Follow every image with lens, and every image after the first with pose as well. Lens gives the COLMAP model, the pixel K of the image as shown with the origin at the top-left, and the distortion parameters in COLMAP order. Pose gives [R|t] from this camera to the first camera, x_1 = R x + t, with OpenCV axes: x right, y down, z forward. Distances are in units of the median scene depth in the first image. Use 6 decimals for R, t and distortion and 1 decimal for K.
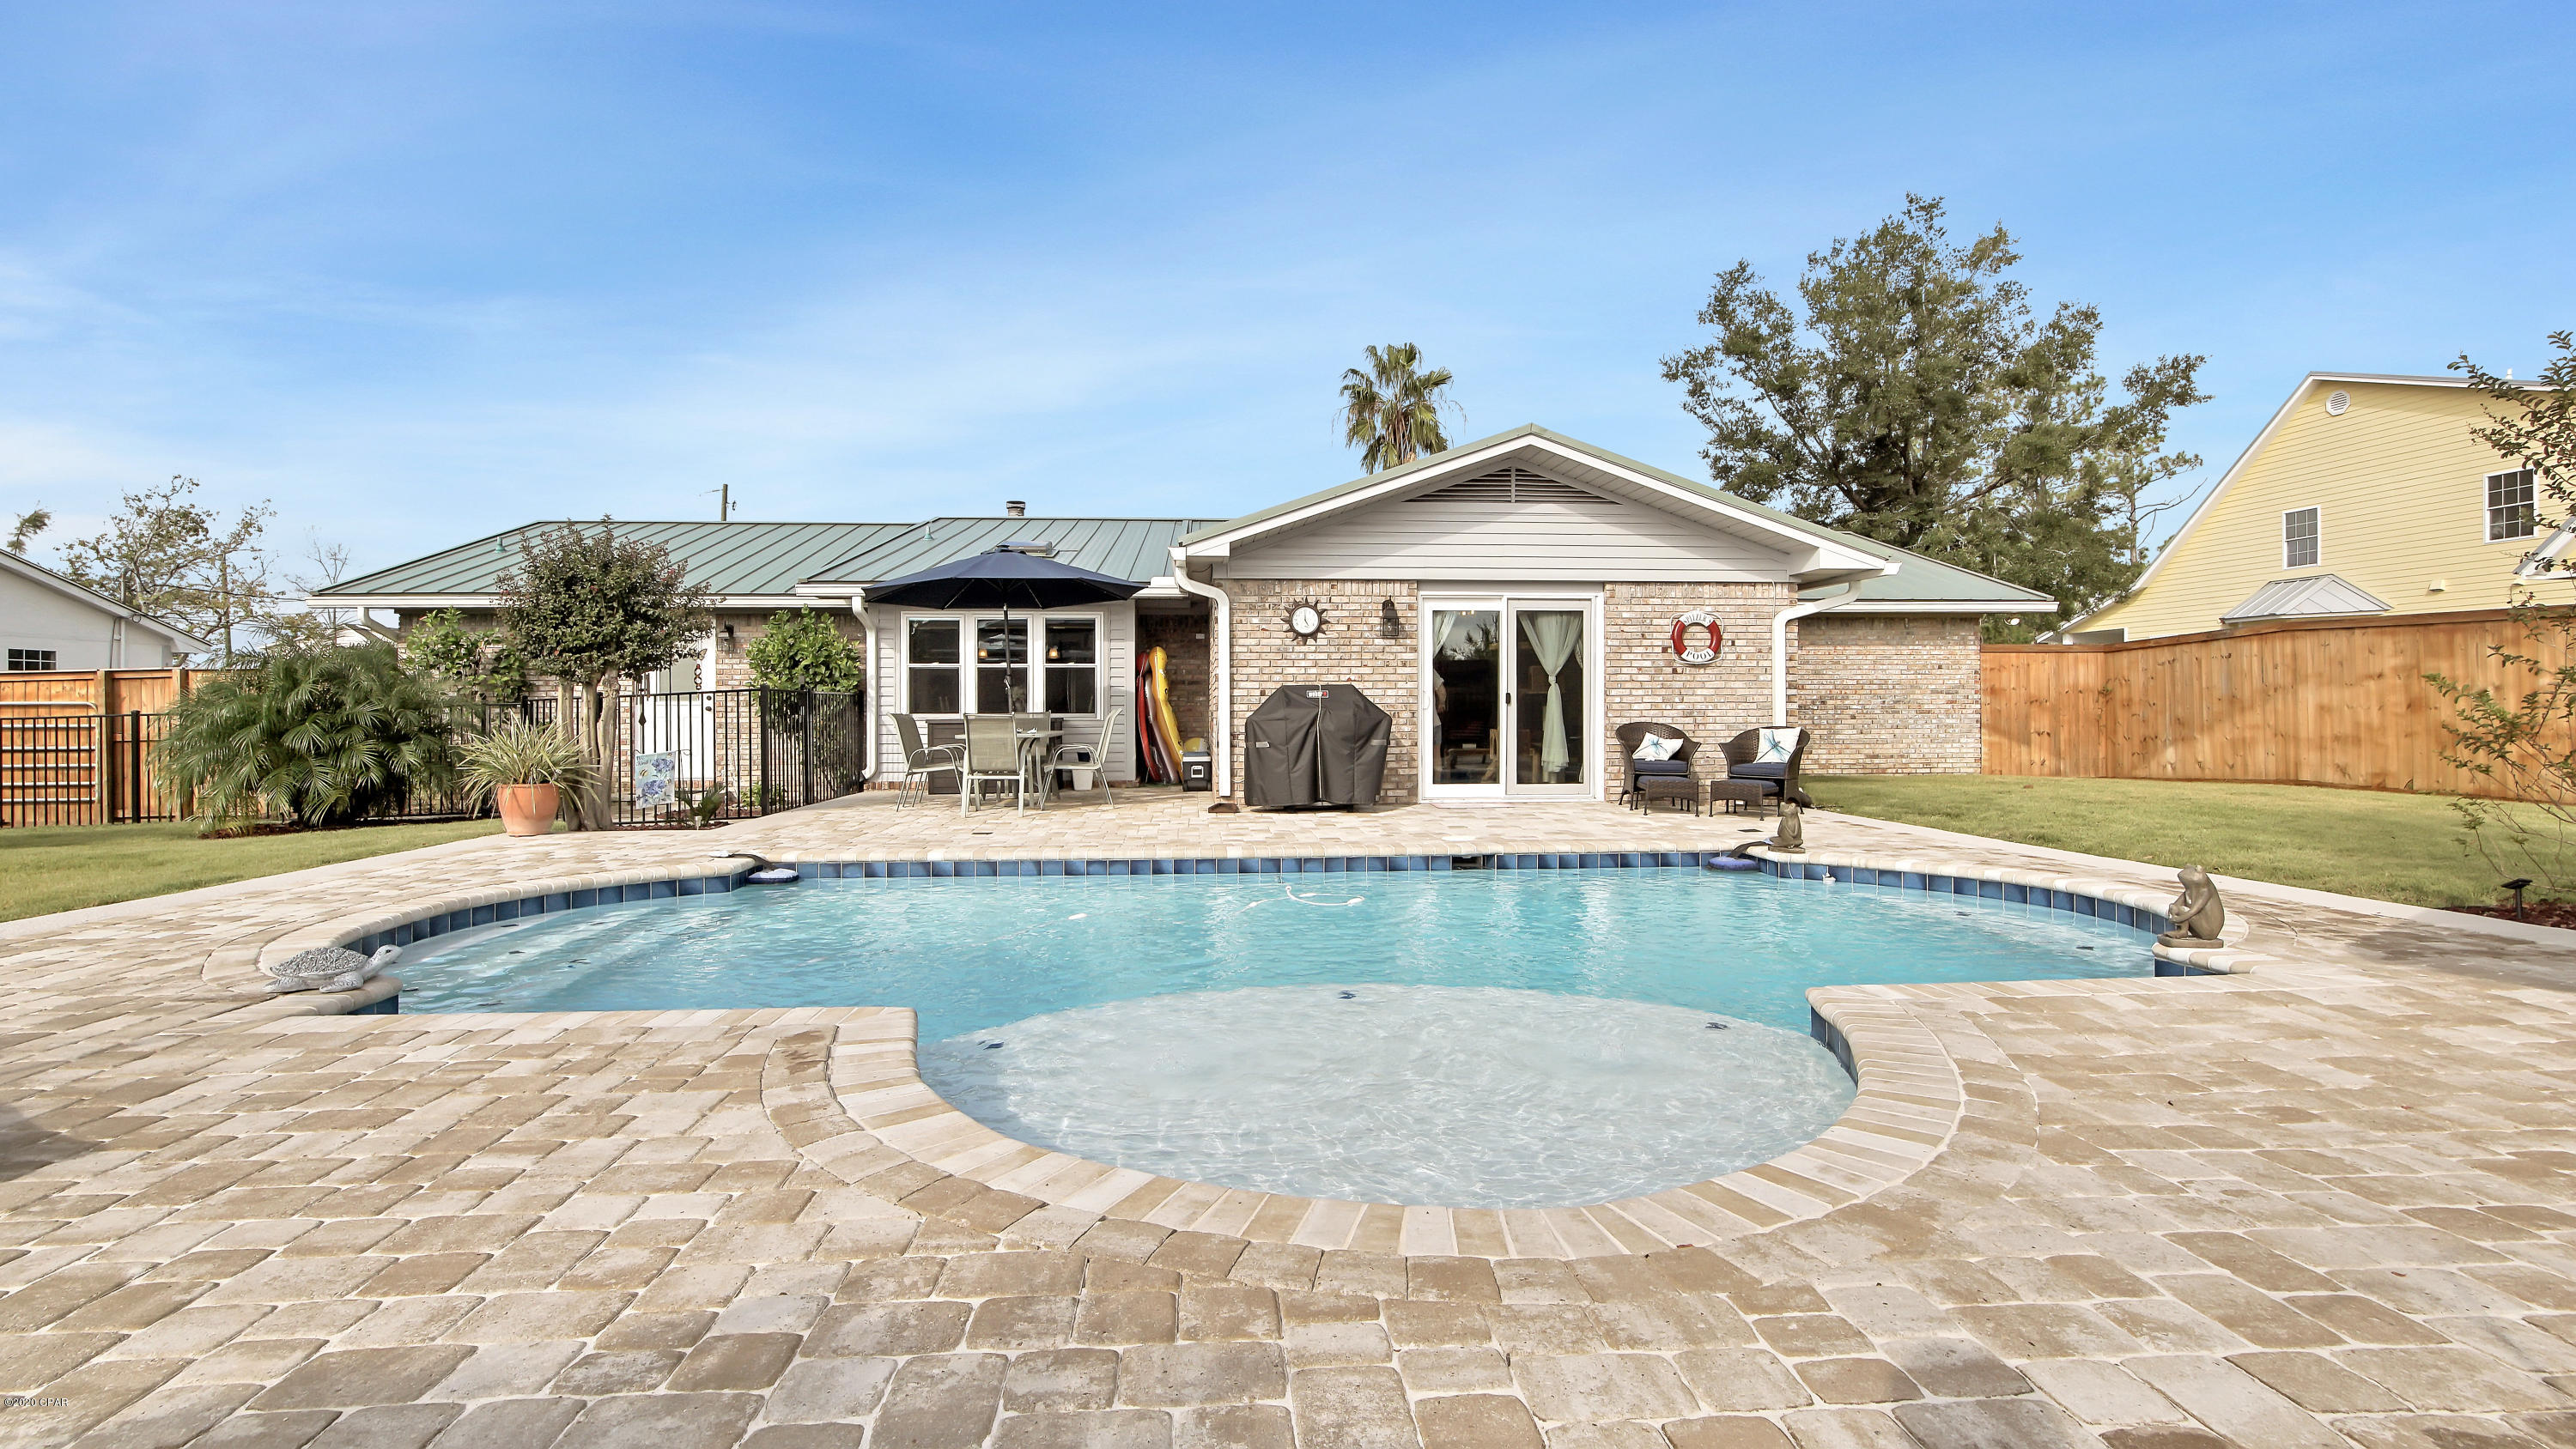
lens RADIAL K [[1191.7, 0, 1275.1], [0, 1191.7, 709.6], [0, 0, 1]] dist [-0.012522, 0.000100]
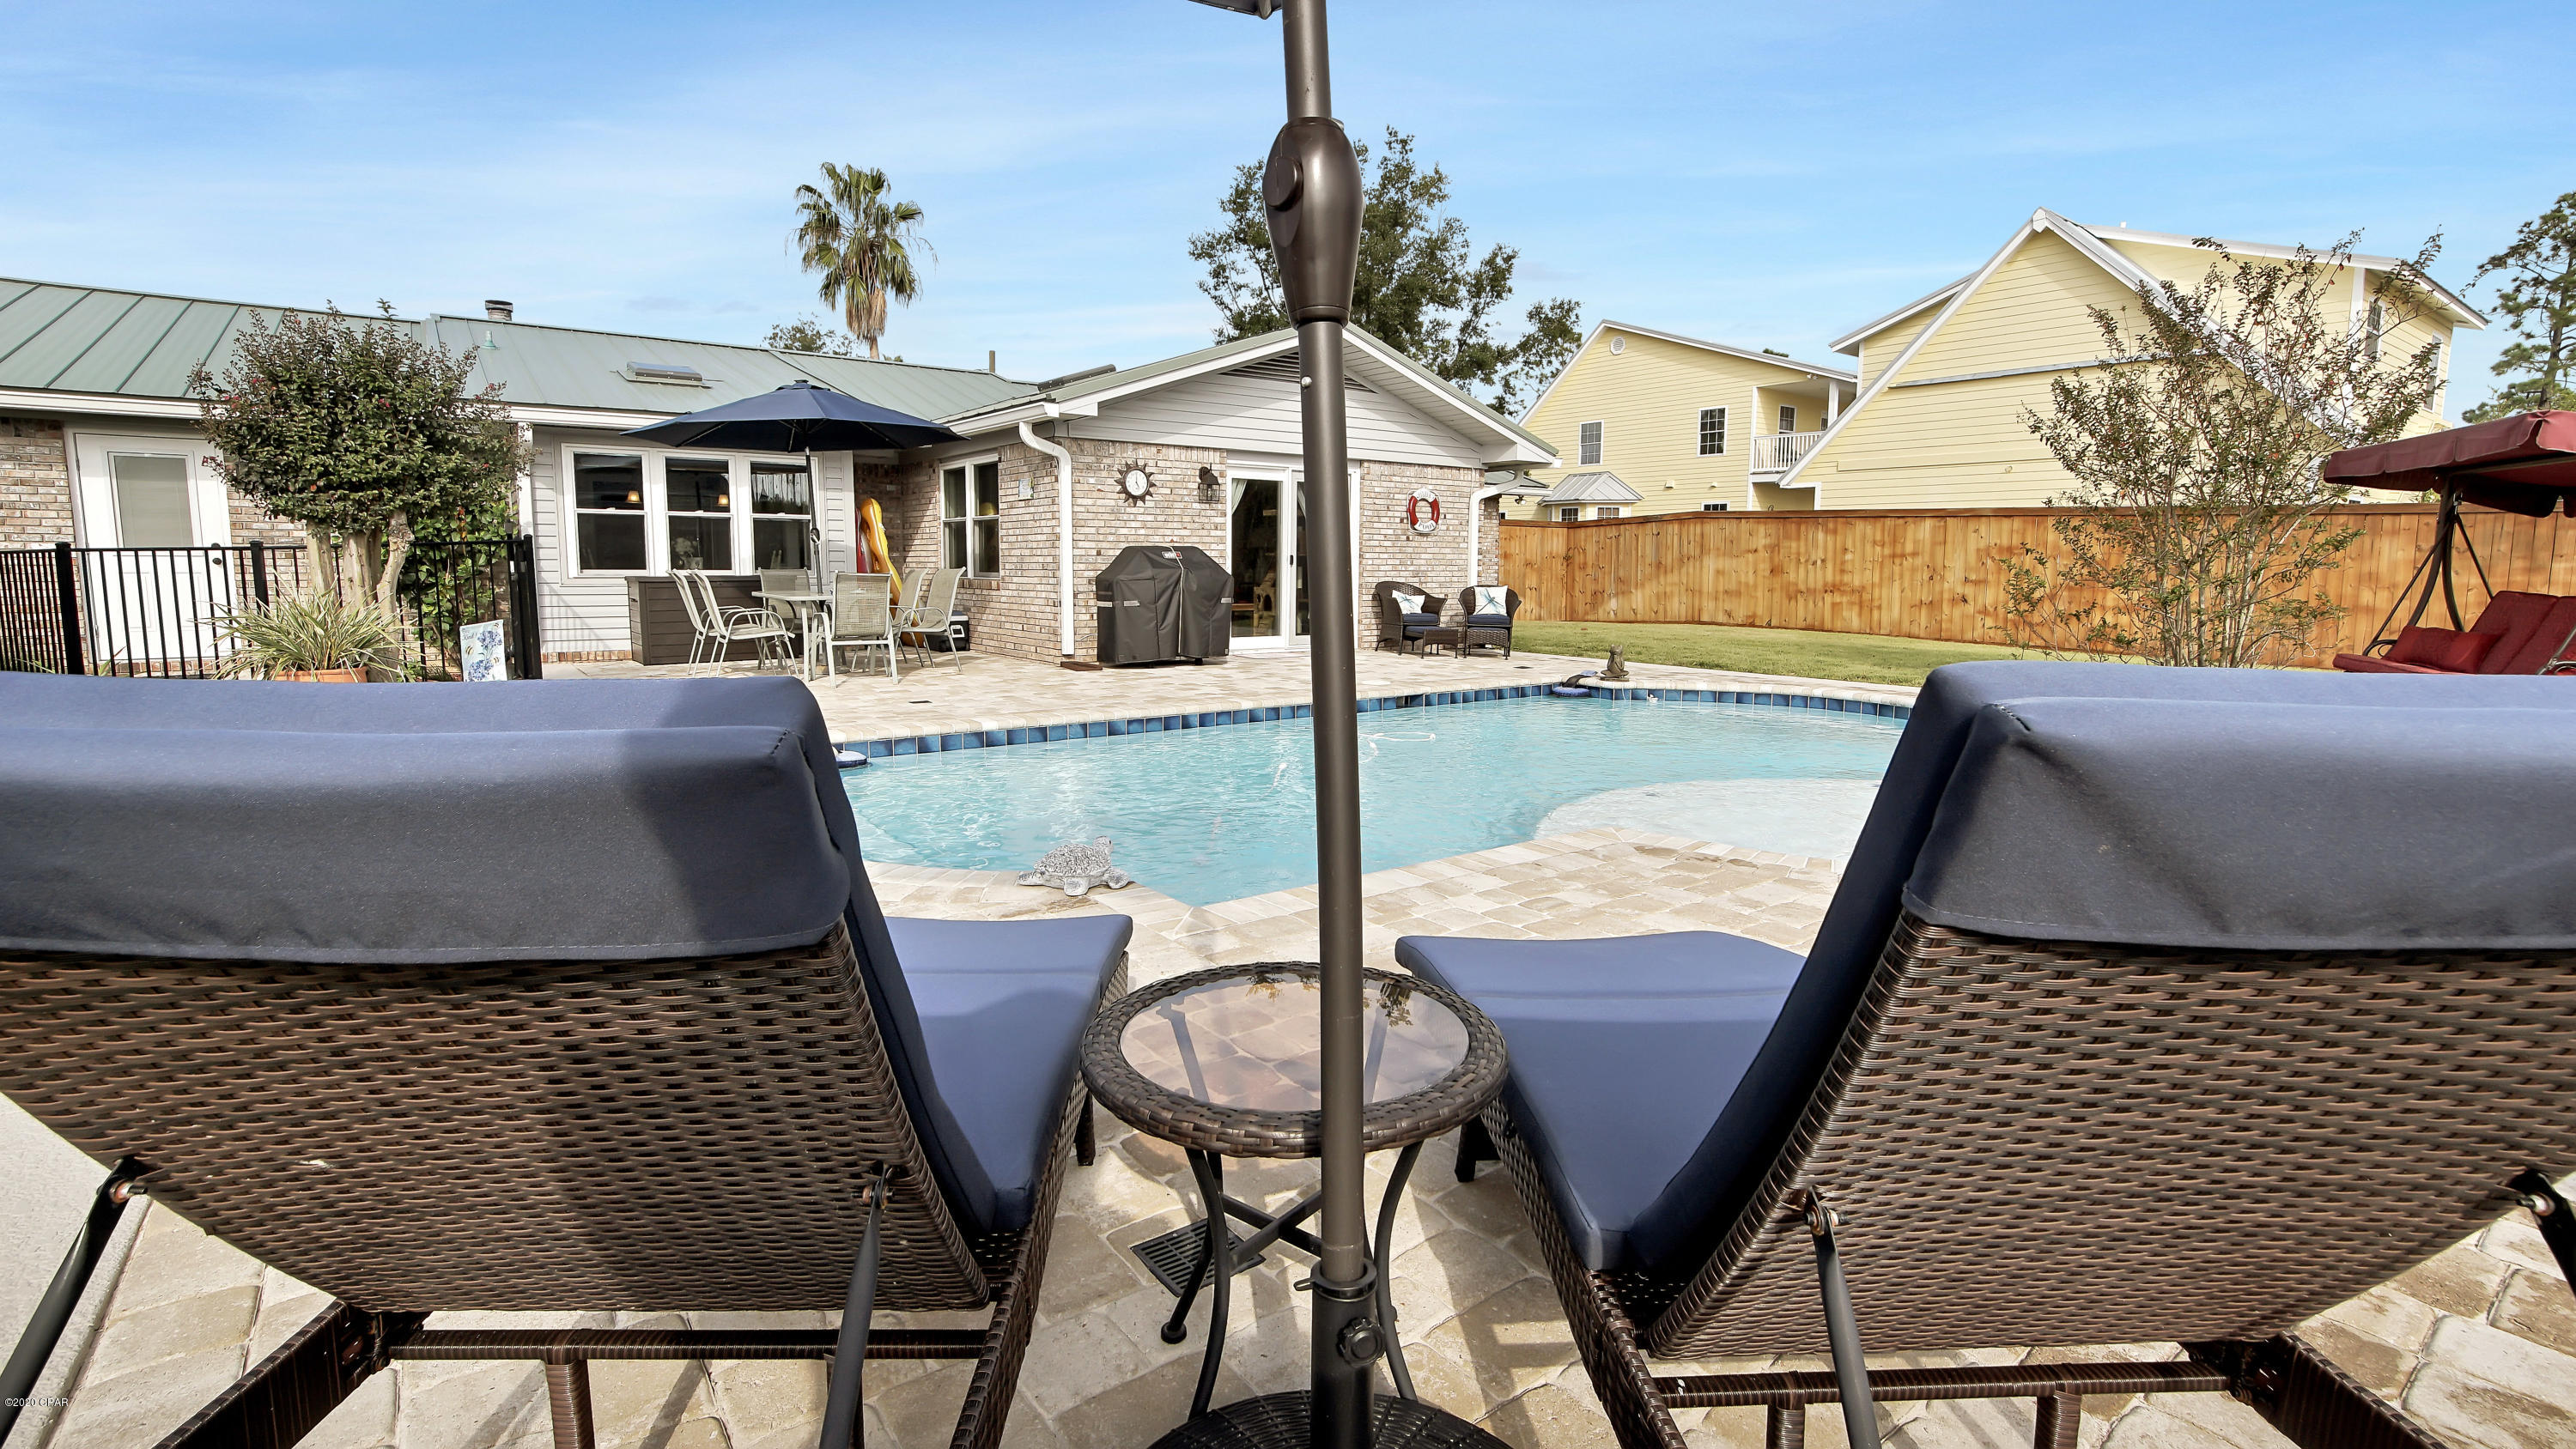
lens RADIAL K [[1178.7, 0, 1283.1], [0, 1178.7, 690.2], [0, 0, 1]] dist [-0.013438, 0.000138]
pose [[0.842136, -0.049043, 0.537031, -0.414751], [-0.009876, 0.994286, 0.106288, -0.005508], [-0.539175, -0.094813, 0.836839, 0.057956]]
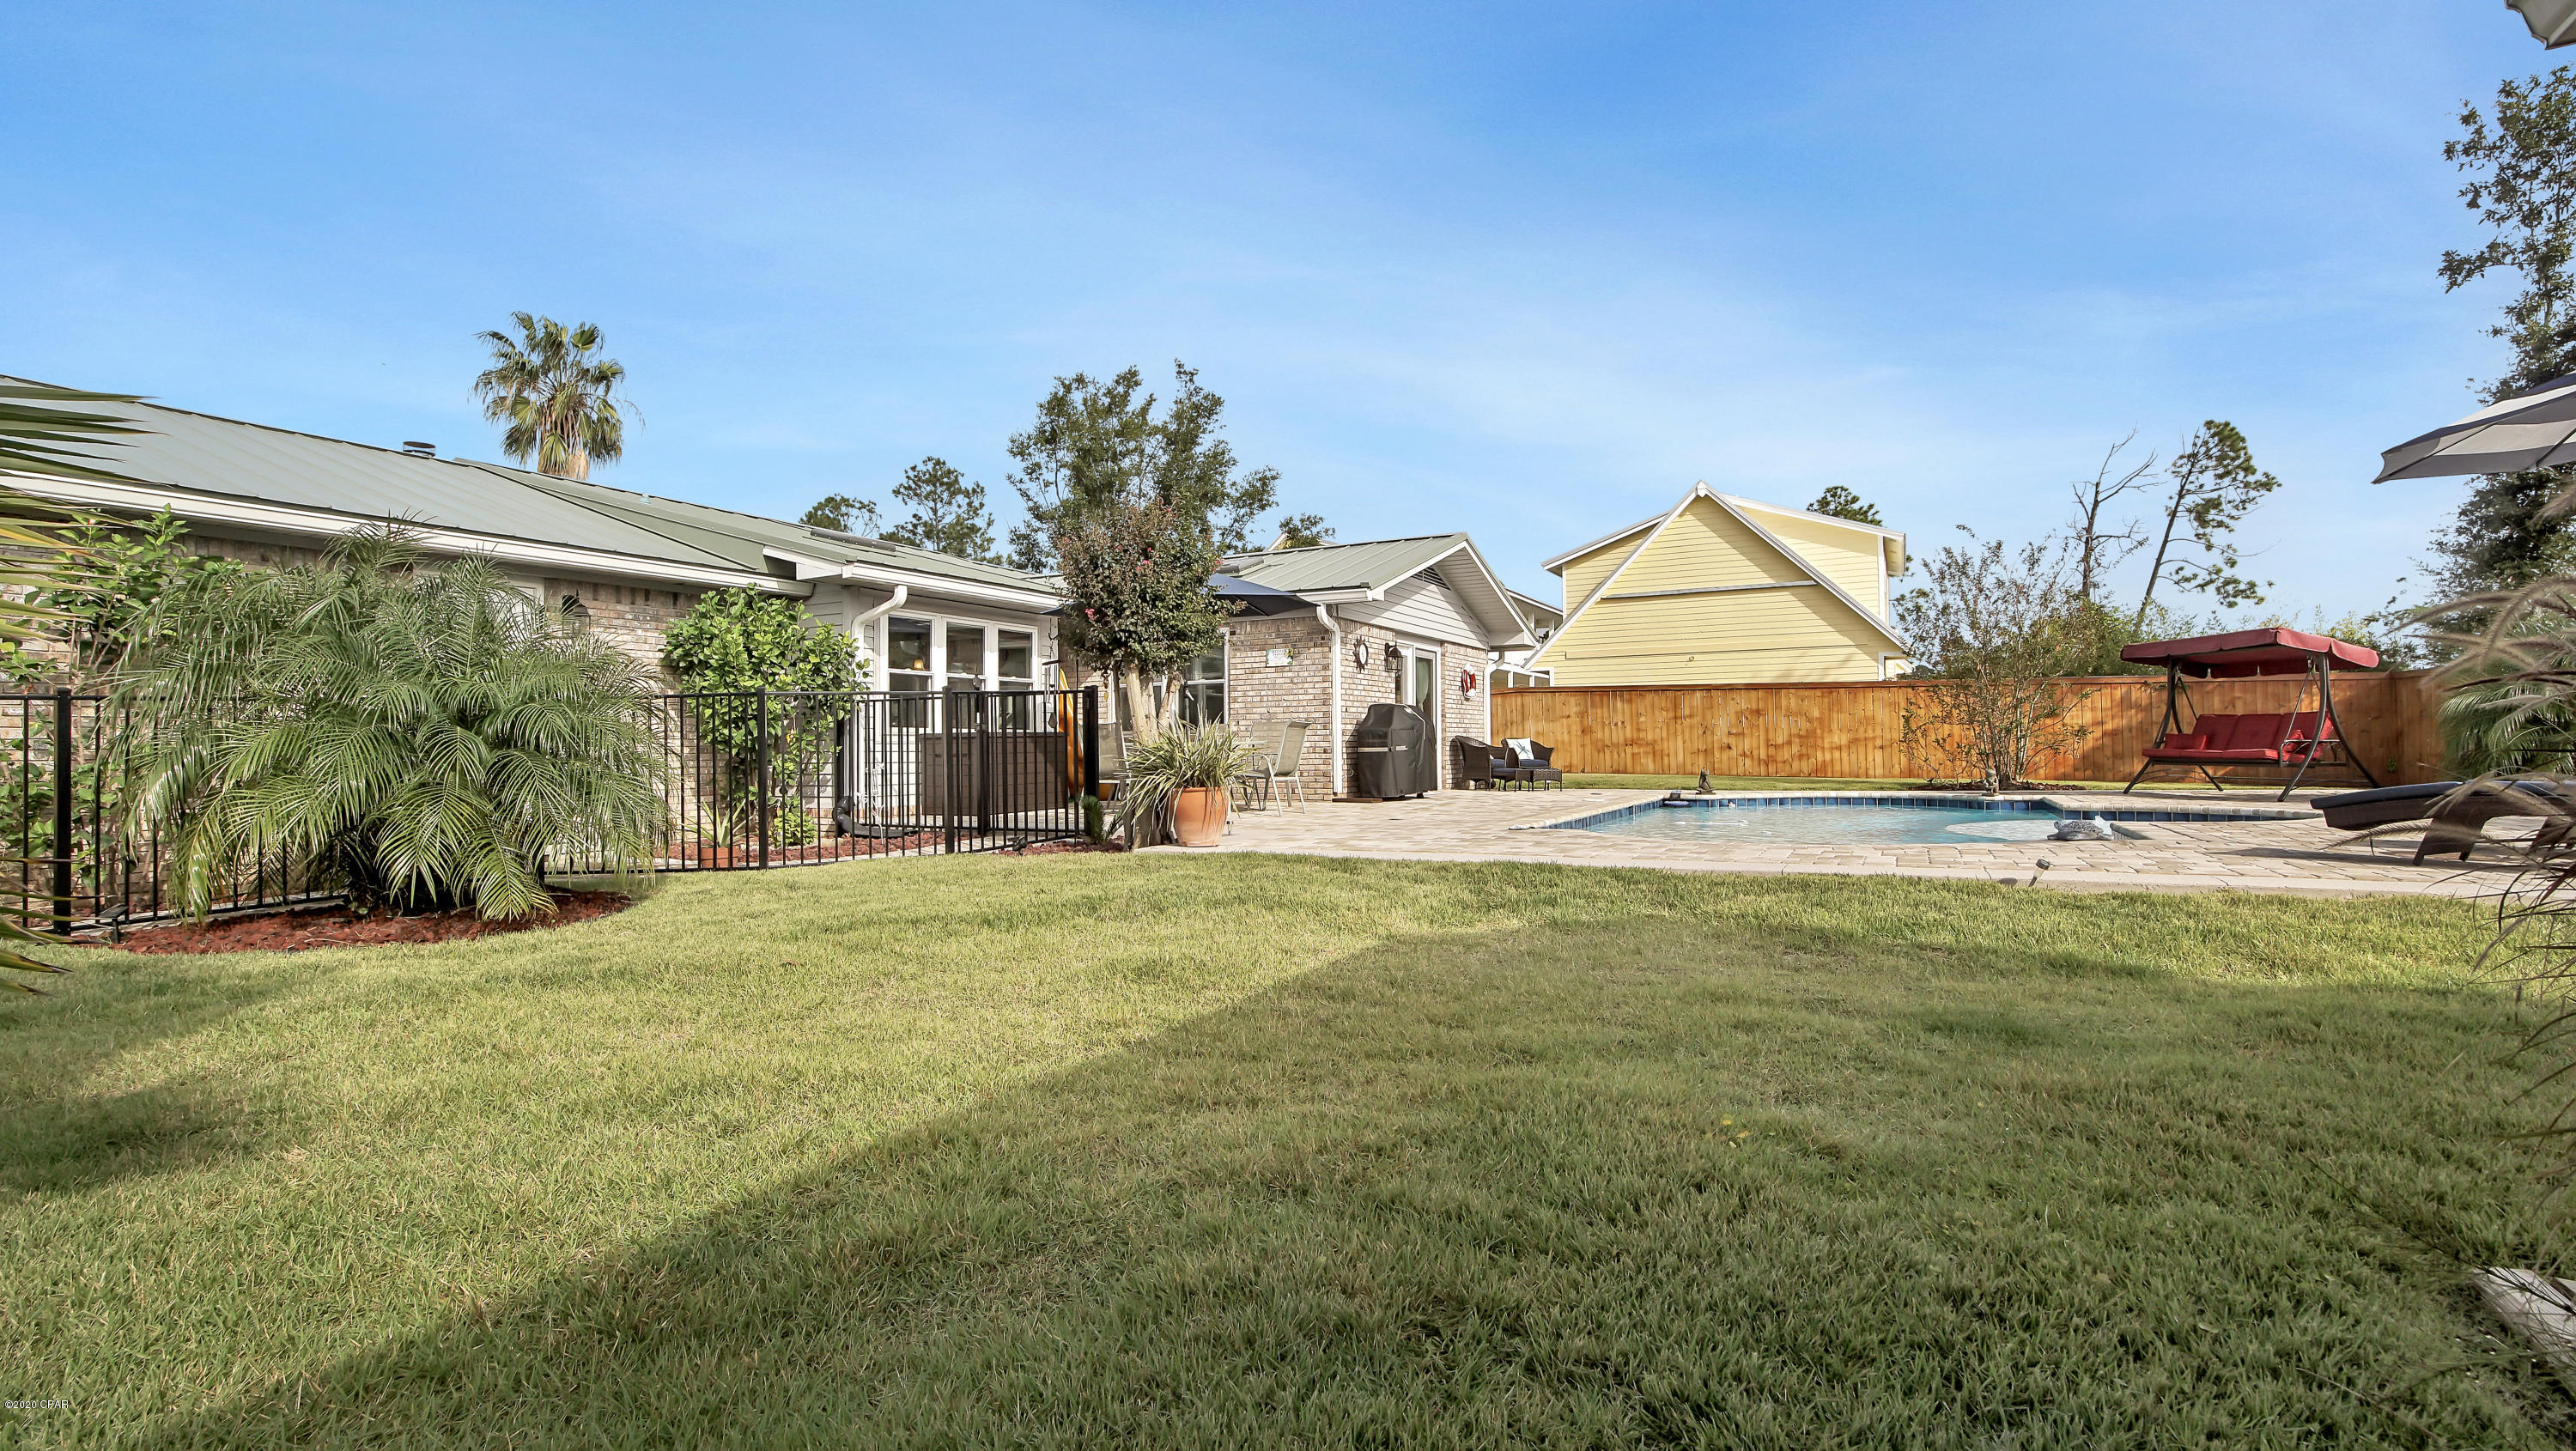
lens RADIAL K [[1191.8, 0, 1275.1], [0, 1191.8, 710.6], [0, 0, 1]] dist [-0.012522, 0.000100]
pose [[0.525127, 0.025861, 0.850631, -1.097495], [0.009686, 0.999292, -0.036360, 0.031730], [-0.850969, 0.027333, 0.524504, 0.393295]]
